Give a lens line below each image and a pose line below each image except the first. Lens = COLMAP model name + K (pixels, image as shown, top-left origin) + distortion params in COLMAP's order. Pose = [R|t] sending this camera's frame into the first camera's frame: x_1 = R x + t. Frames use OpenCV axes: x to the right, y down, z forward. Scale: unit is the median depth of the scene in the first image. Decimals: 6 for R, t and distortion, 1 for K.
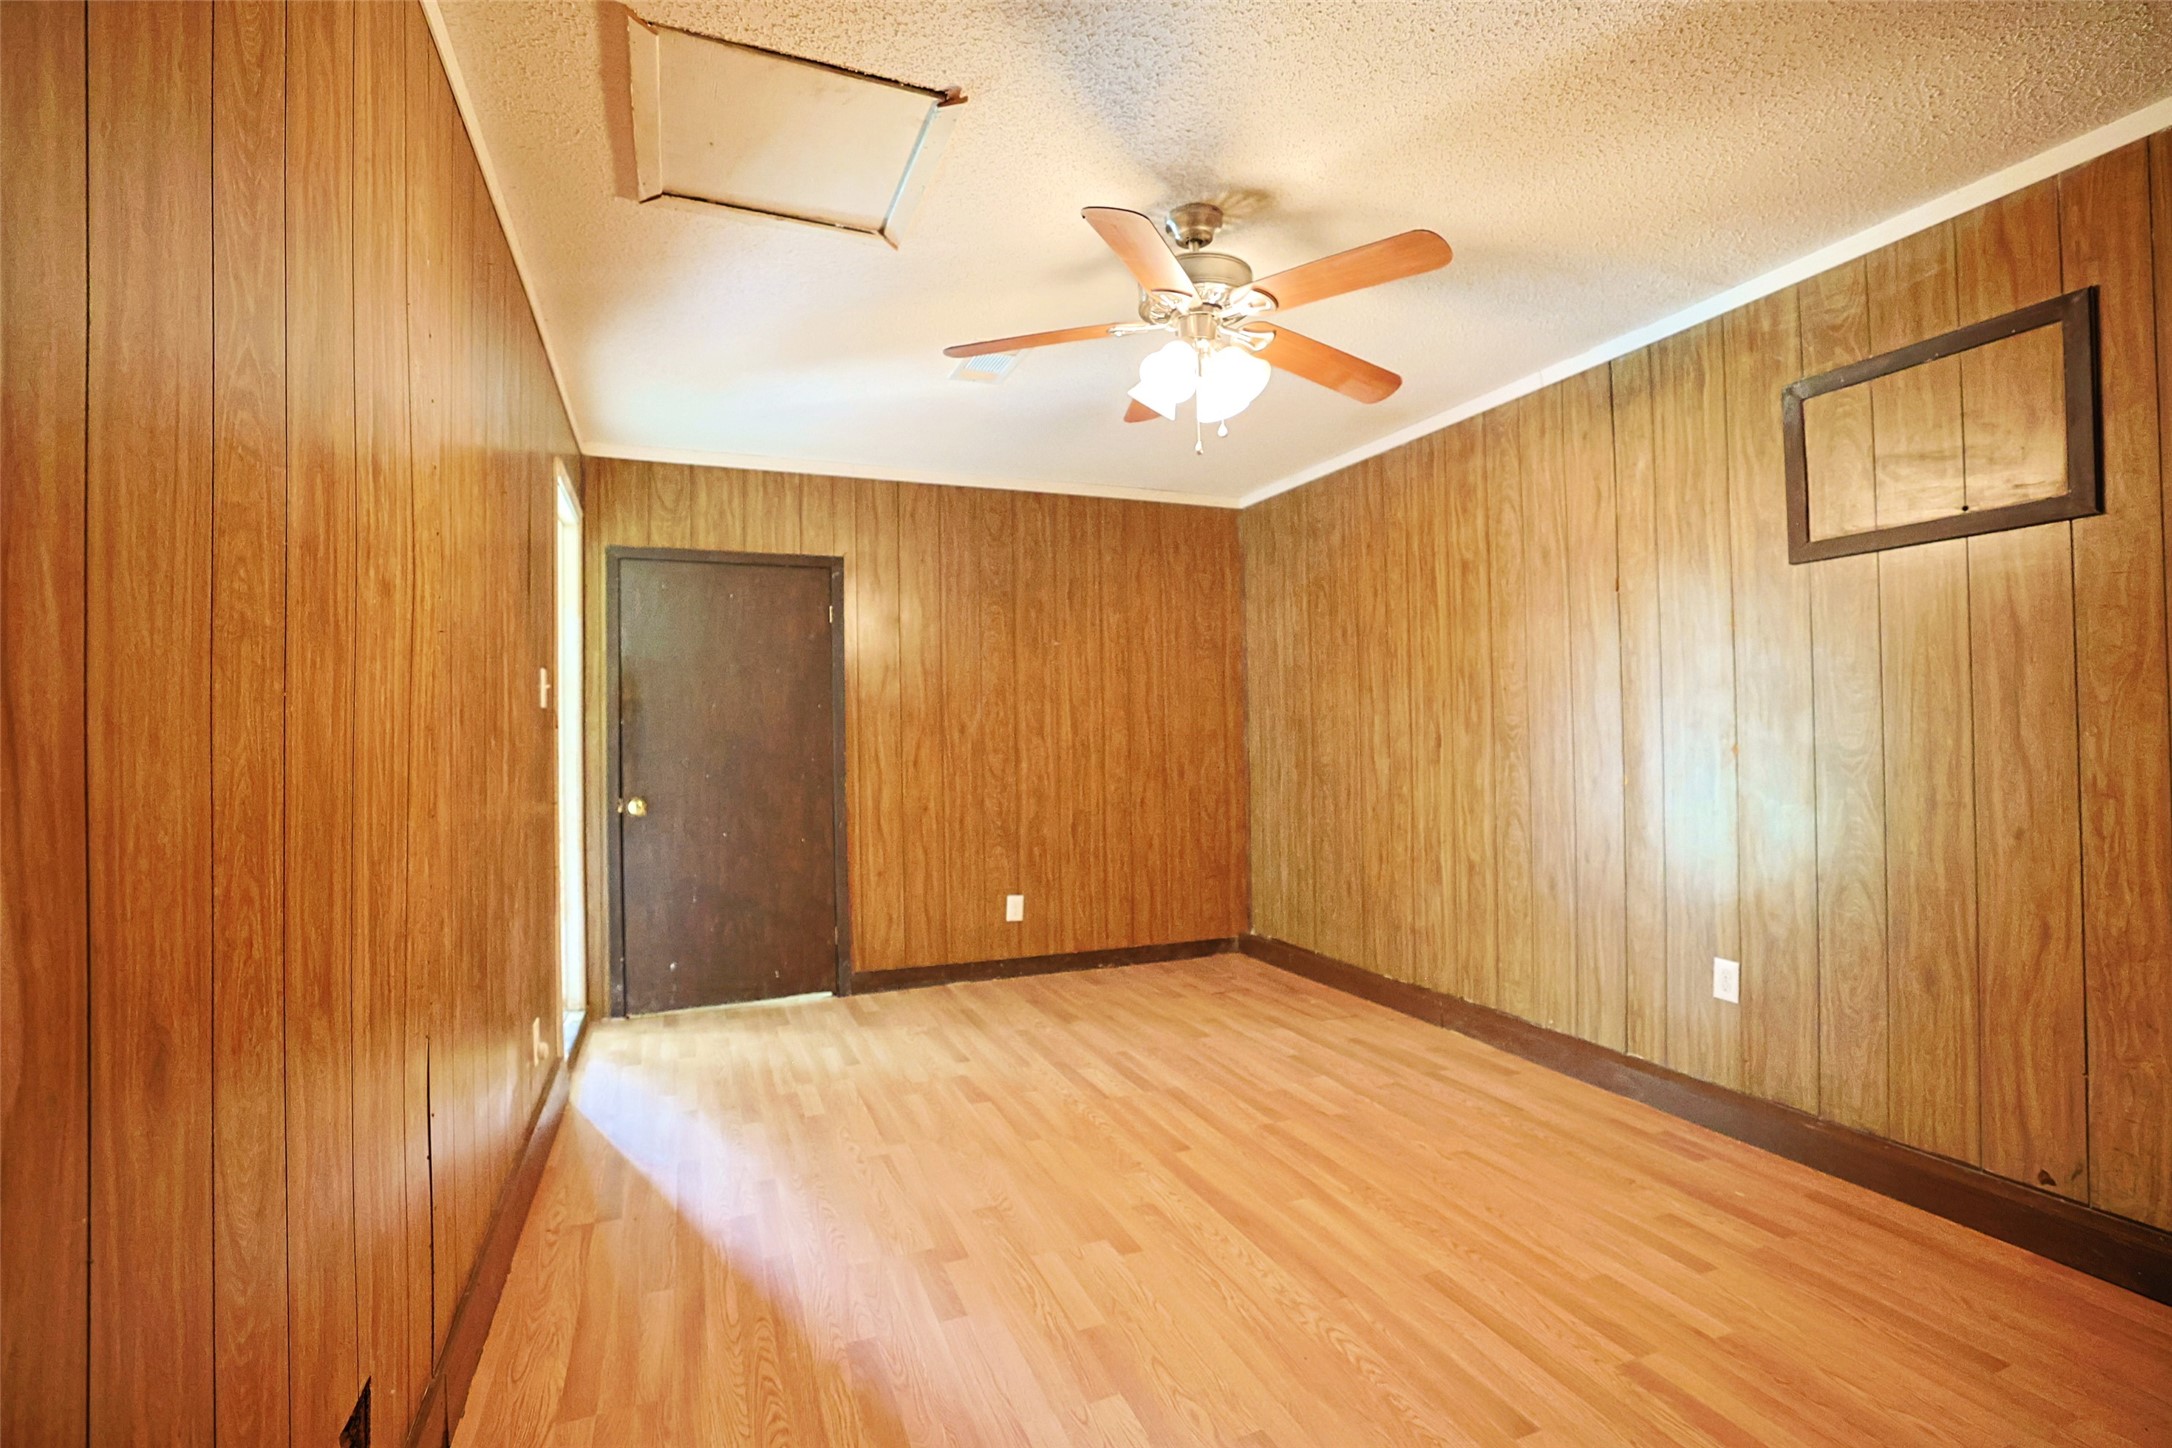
lens RADIAL K [[1000.7, 0, 1097.1], [0, 1000.7, 718.6], [0, 0, 1]] dist [-0.050098, 0.020591]
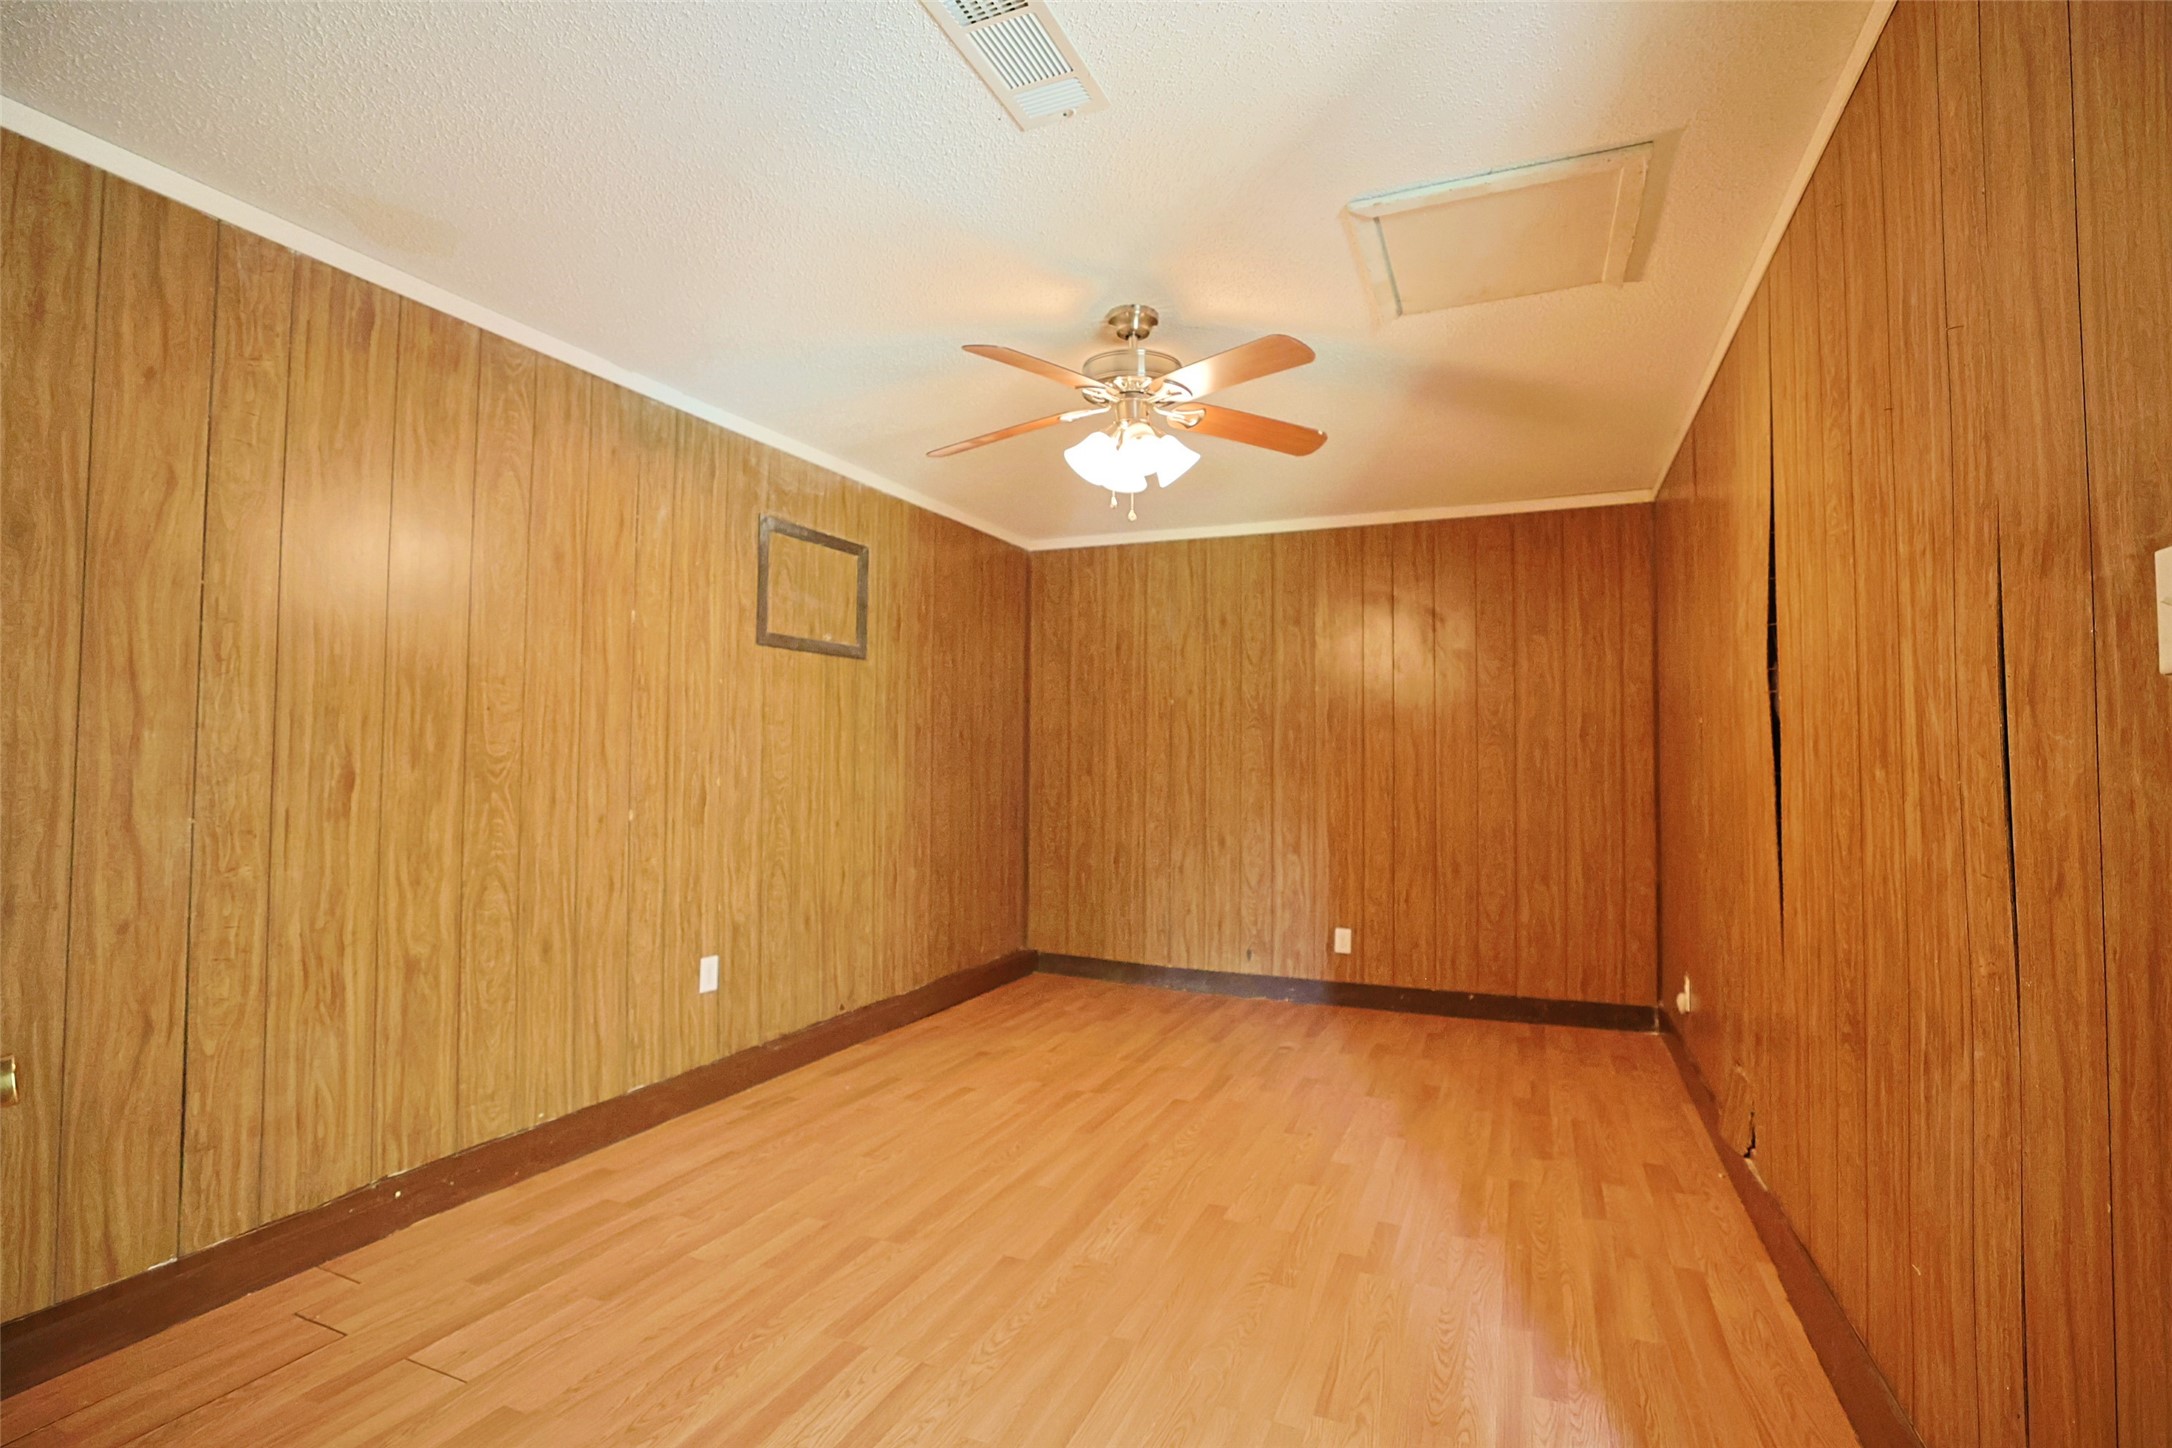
lens RADIAL K [[1000.7, 0, 1097.1], [0, 1000.7, 718.6], [0, 0, 1]] dist [-0.050098, 0.020591]
pose [[-0.697049, 0.039050, 0.715959, -0.517712], [-0.007571, 0.998059, -0.061807, 0.023658], [-0.716983, -0.048503, -0.695401, 1.380198]]
